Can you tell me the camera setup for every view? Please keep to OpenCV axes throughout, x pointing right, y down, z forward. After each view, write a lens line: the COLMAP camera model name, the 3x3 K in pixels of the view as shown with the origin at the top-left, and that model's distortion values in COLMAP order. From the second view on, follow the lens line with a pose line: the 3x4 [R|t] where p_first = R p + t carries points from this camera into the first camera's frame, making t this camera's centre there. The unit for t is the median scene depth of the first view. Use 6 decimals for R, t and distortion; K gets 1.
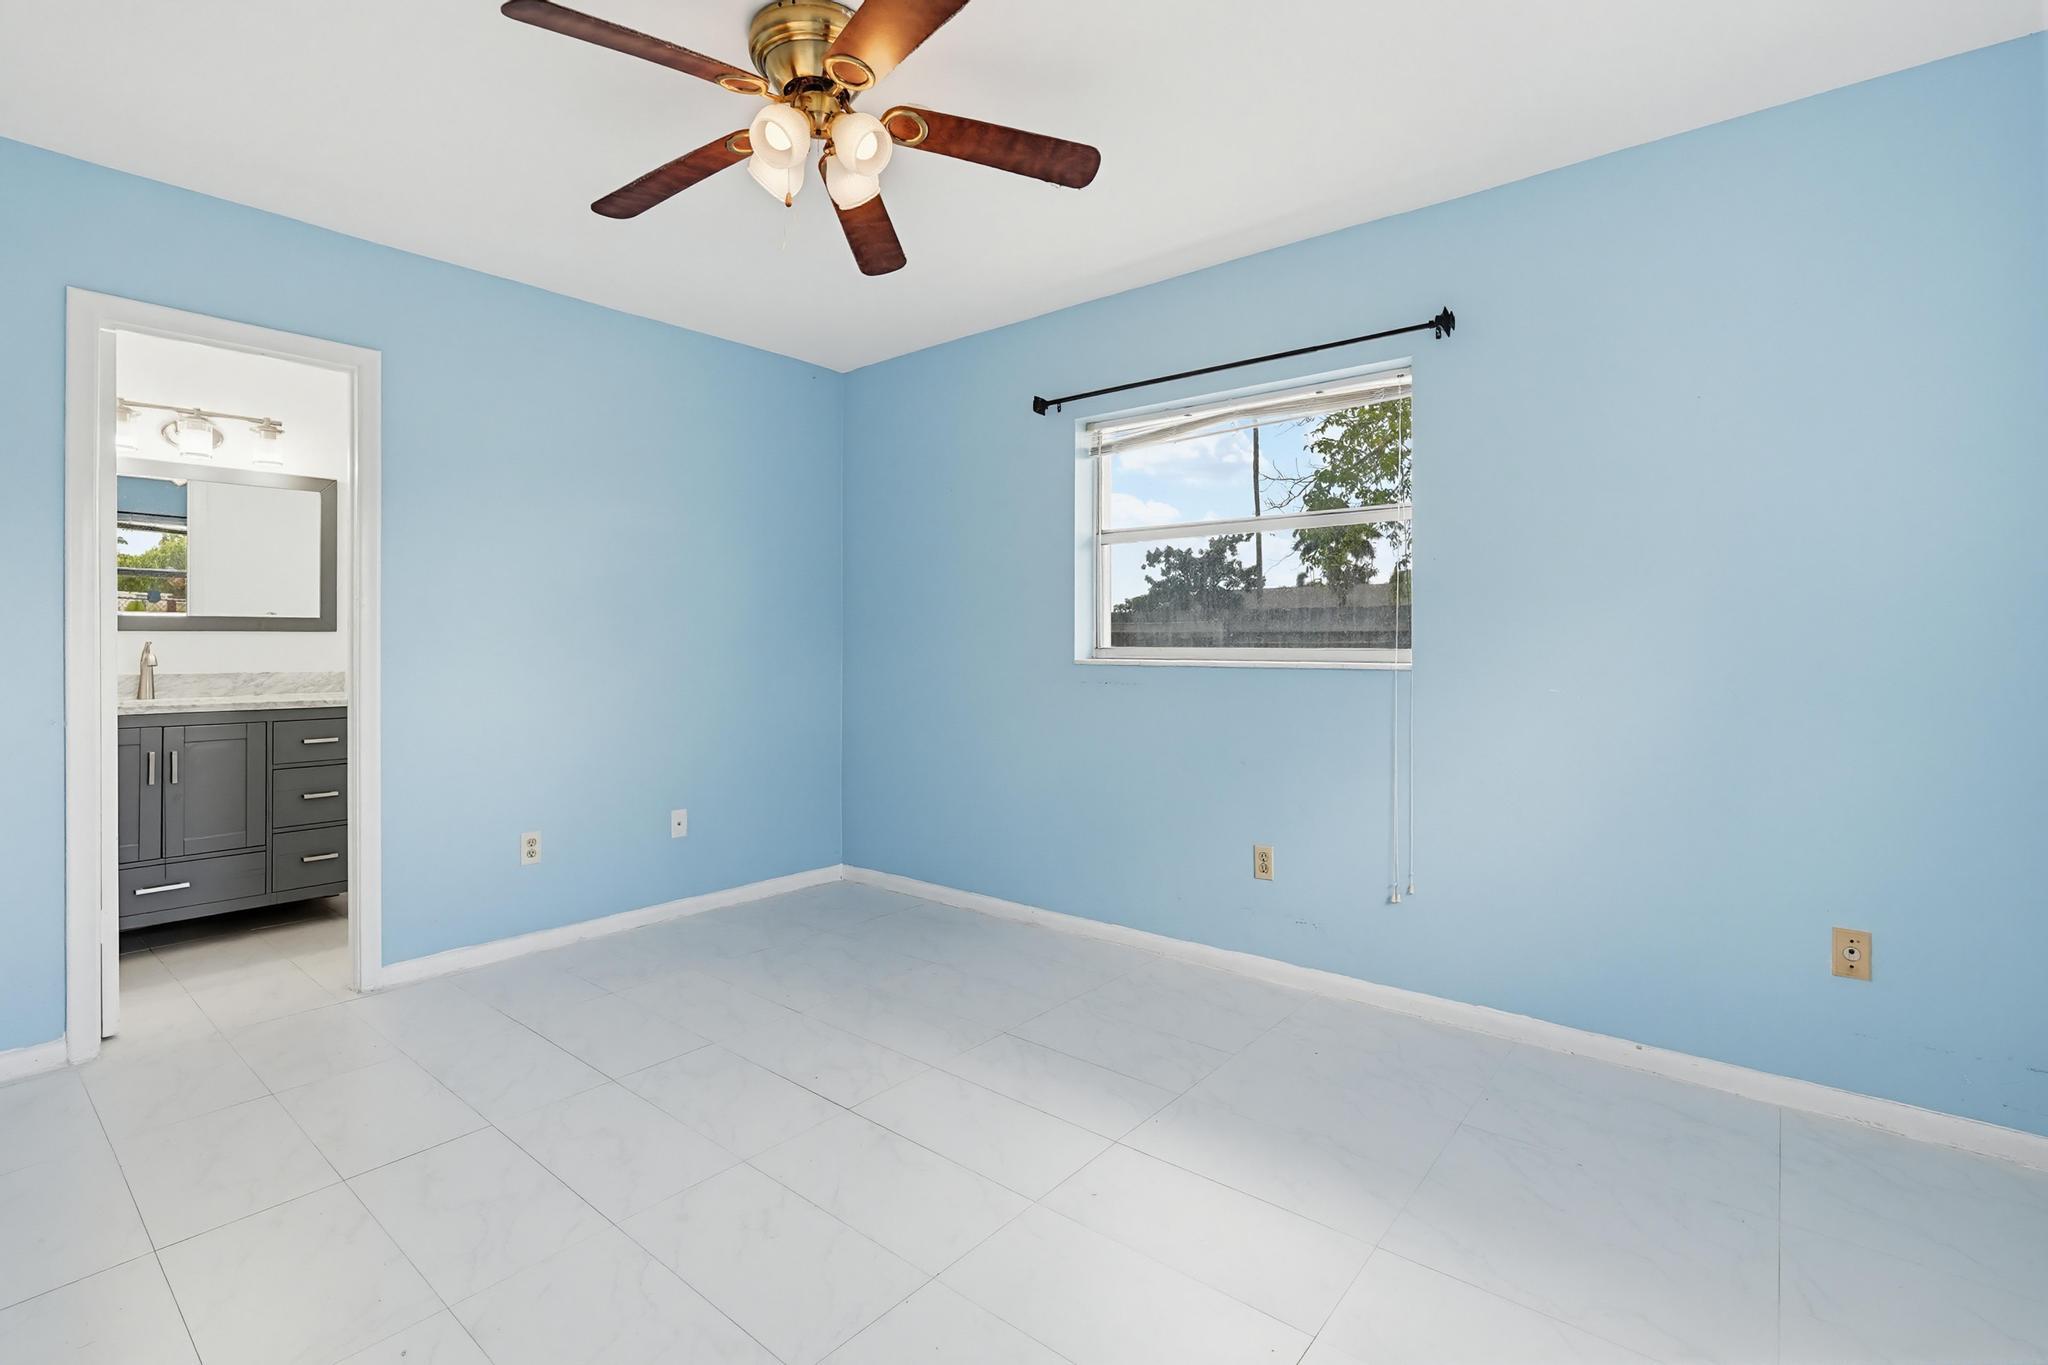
lens RADIAL K [[929.0, 0, 1025.6], [0, 929.0, 638.3], [0, 0, 1]] dist [-0.011488, 0.000749]
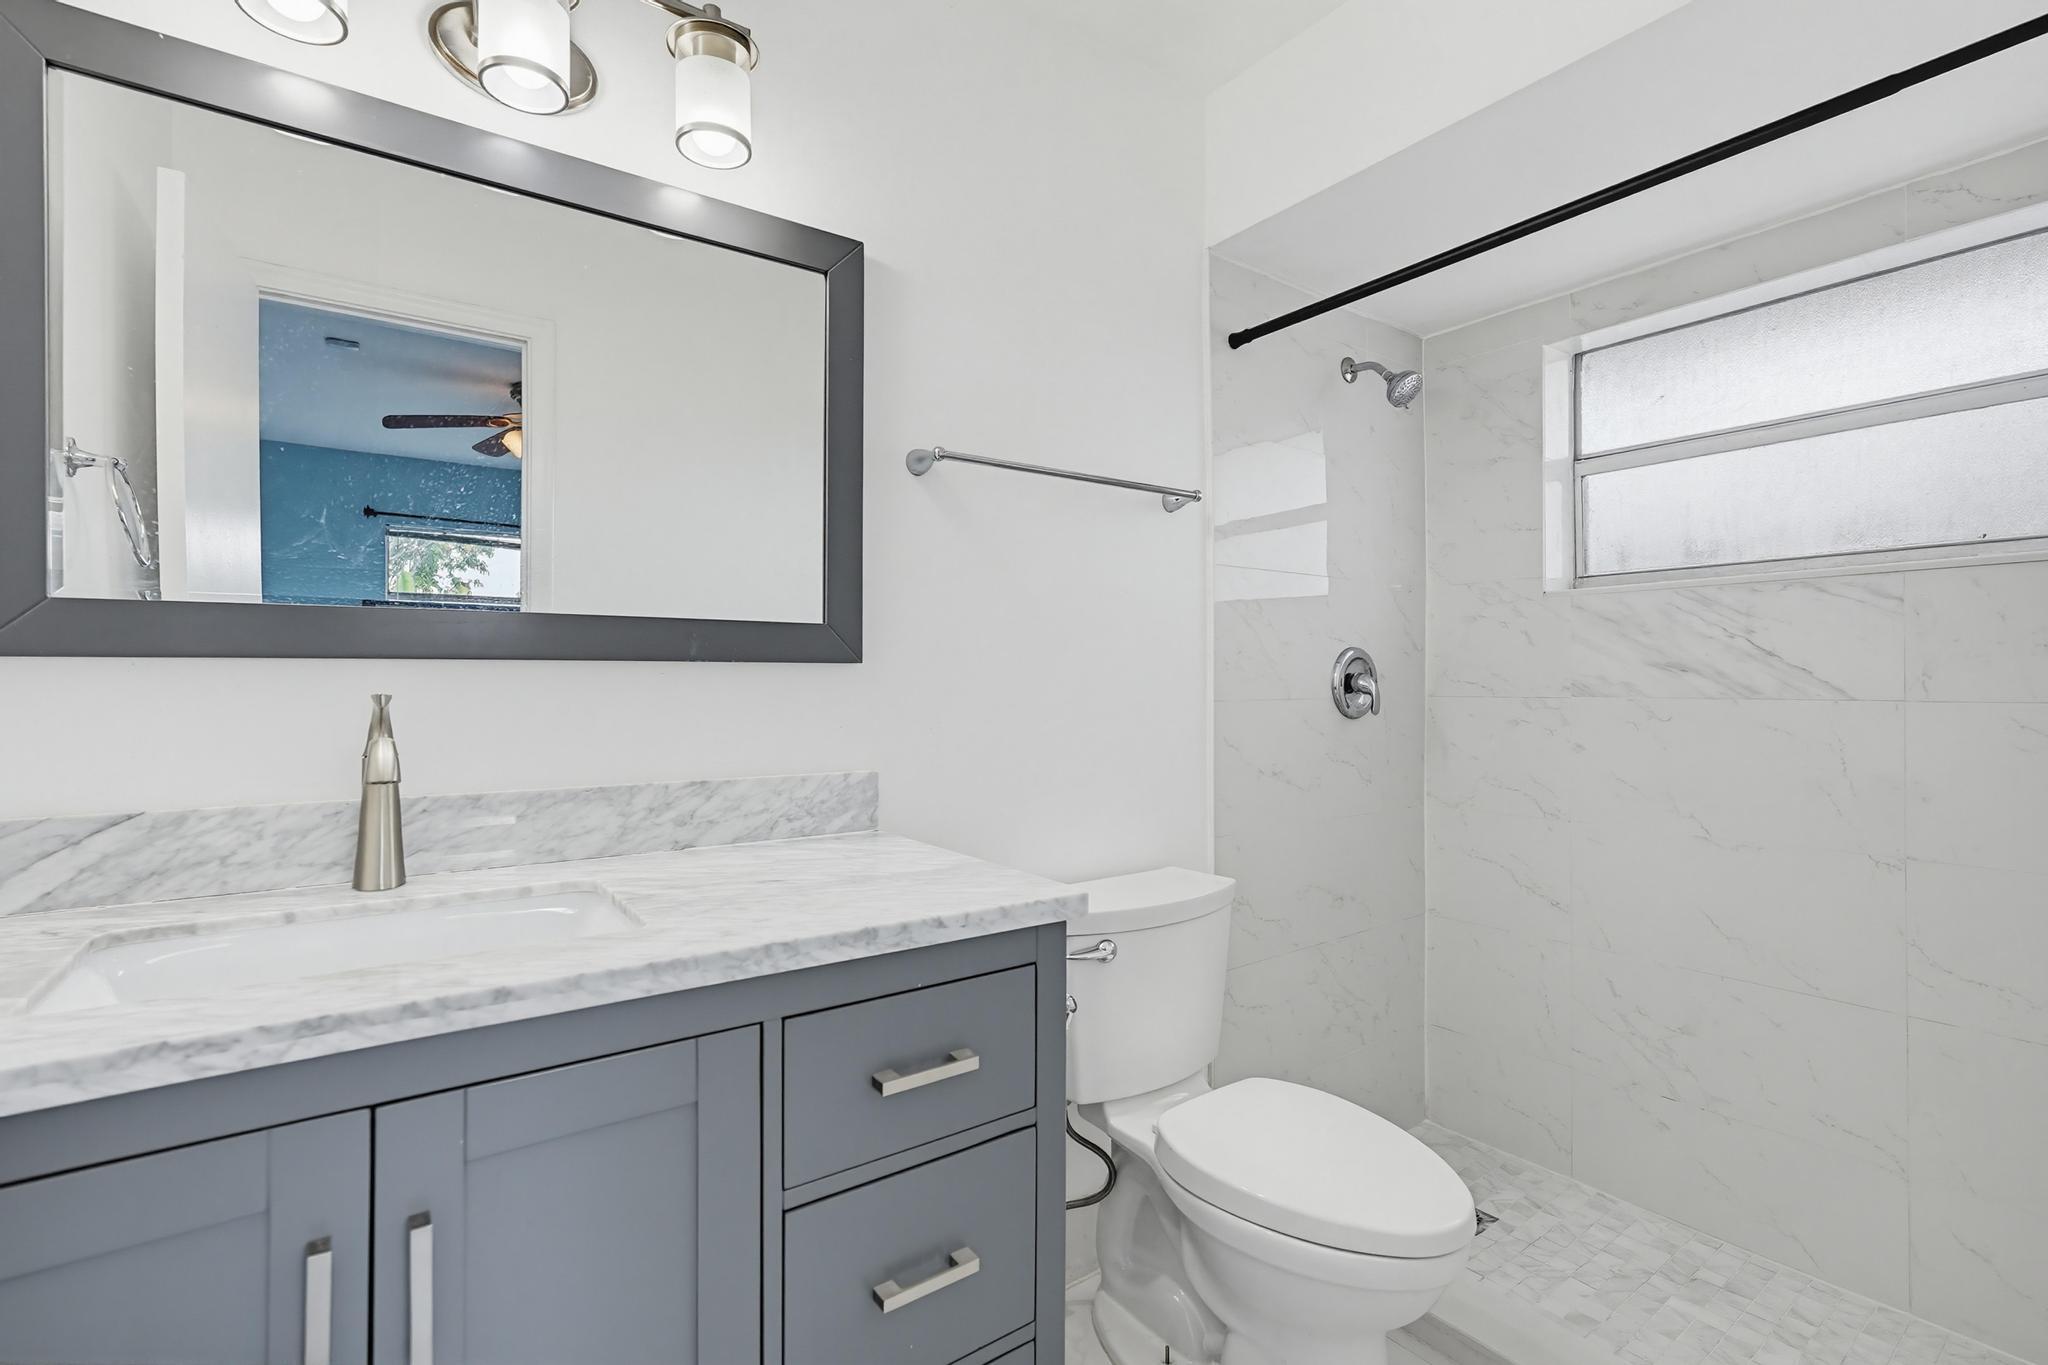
lens RADIAL K [[925.3, 0, 1035.5], [0, 925.3, 669.9], [0, 0, 1]] dist [-0.001323, 0.000774]
pose [[0.972774, 0.001262, -0.231754, -0.599011], [-0.002063, 0.999993, -0.003213, -0.003235], [0.231749, 0.003604, 0.972769, 0.667514]]
